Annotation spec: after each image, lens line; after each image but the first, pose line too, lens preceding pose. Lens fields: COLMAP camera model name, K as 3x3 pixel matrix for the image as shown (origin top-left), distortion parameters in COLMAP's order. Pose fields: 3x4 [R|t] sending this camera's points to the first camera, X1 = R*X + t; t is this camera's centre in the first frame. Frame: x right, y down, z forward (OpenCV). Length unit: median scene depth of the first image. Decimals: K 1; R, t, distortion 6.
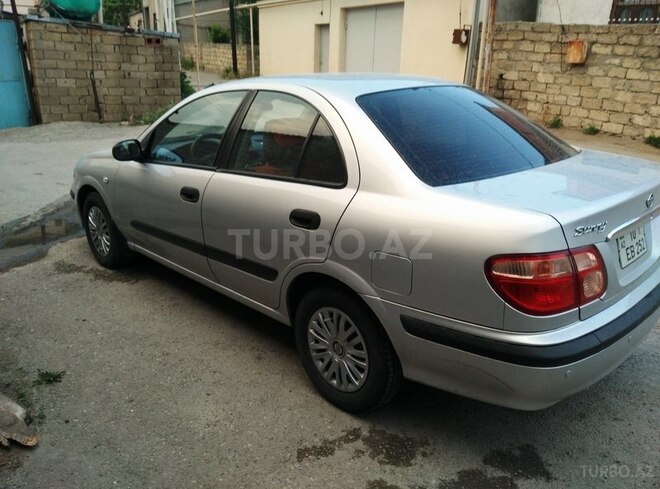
lens RADIAL K [[551.6, 0, 334.6], [0, 551.6, 246.9], [0, 0, 1]] dist [0.049516, -0.094139]
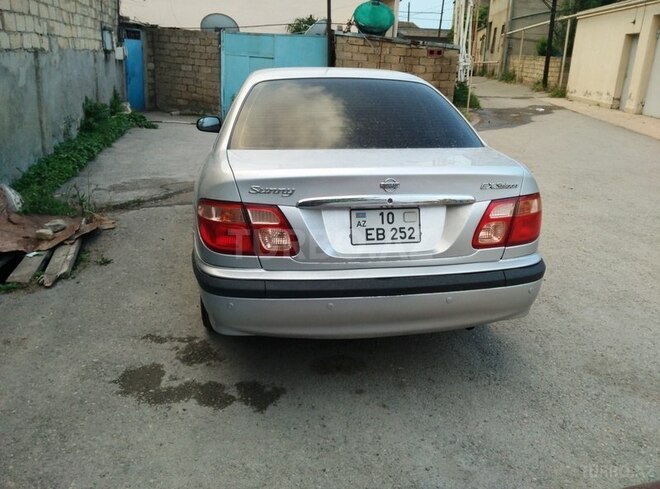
lens RADIAL K [[551.6, 0, 328.6], [0, 551.6, 243.0], [0, 0, 1]] dist [0.049516, -0.094139]
pose [[0.805753, 0.188142, -0.561574, 0.149132], [-0.205263, 0.978144, 0.033190, 0.001430], [0.555545, 0.088527, 0.826761, 0.013894]]
